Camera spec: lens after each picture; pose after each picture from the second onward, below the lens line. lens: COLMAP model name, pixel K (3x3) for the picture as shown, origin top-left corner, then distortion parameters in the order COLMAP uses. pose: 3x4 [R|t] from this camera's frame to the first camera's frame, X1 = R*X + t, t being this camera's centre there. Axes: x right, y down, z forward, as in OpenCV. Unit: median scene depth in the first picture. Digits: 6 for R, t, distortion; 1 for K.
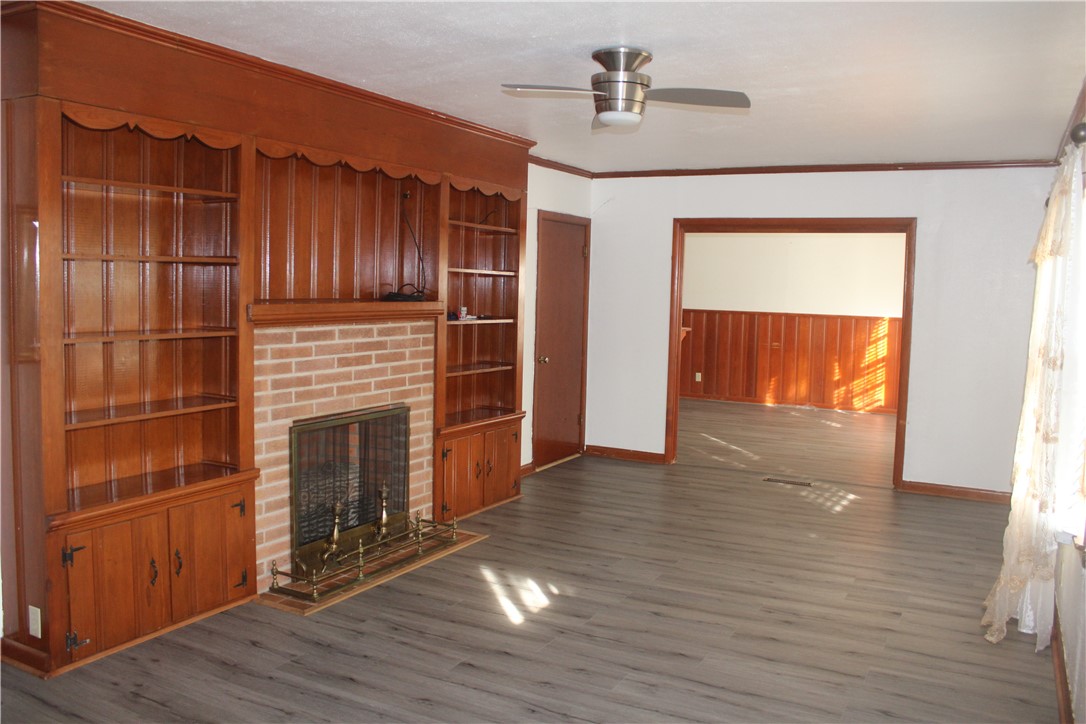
lens RADIAL K [[898.0, 0, 526.6], [0, 898.0, 349.1], [0, 0, 1]] dist [-0.115469, 0.029591]
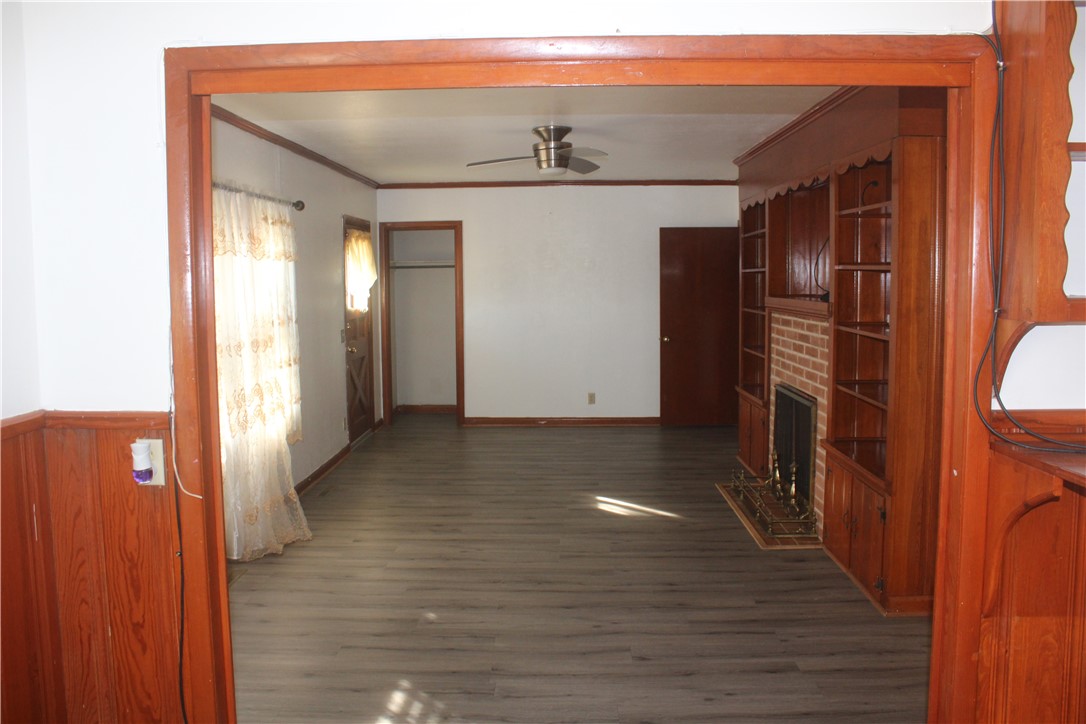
lens RADIAL K [[898.0, 0, 546.2], [0, 898.0, 359.8], [0, 0, 1]] dist [-0.115469, 0.029591]
pose [[-0.882234, 0.025087, -0.470143, 0.681768], [-0.048484, 0.988429, 0.143725, -0.128933], [0.468309, 0.149593, -0.870809, 1.926834]]
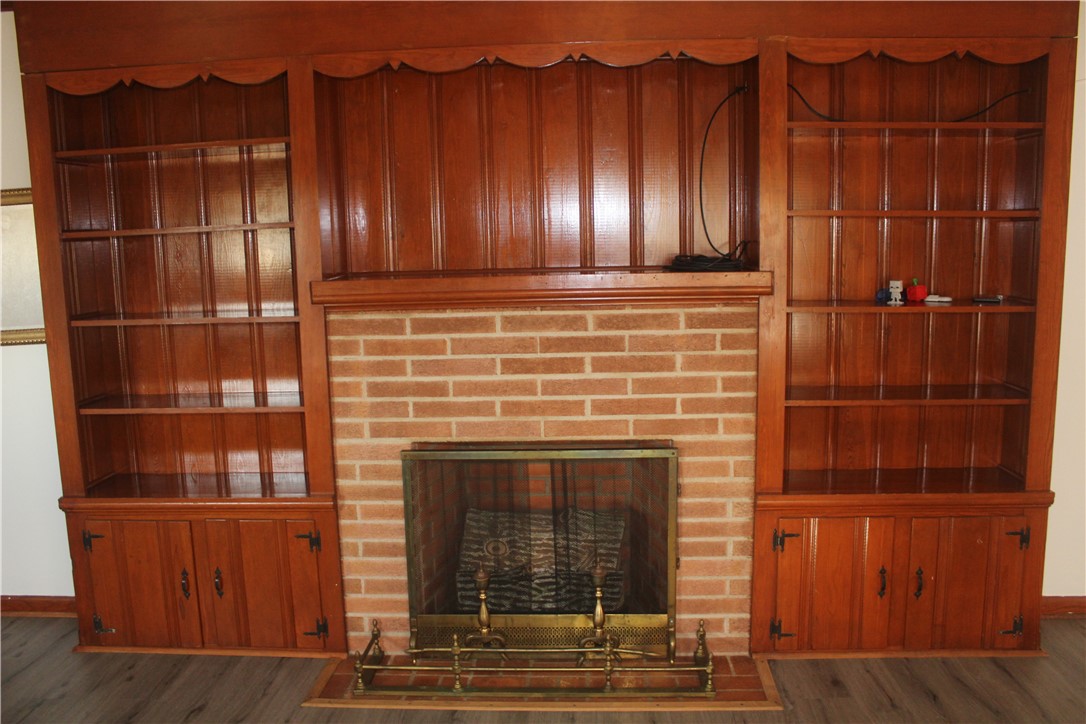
lens RADIAL K [[898.0, 0, 542.6], [0, 898.0, 367.3], [0, 0, 1]] dist [-0.115469, 0.029591]
pose [[0.439206, 0.092756, -0.893585, 0.398782], [-0.032350, 0.995644, 0.087449, -0.043432], [0.897804, -0.009501, 0.440294, 0.730803]]
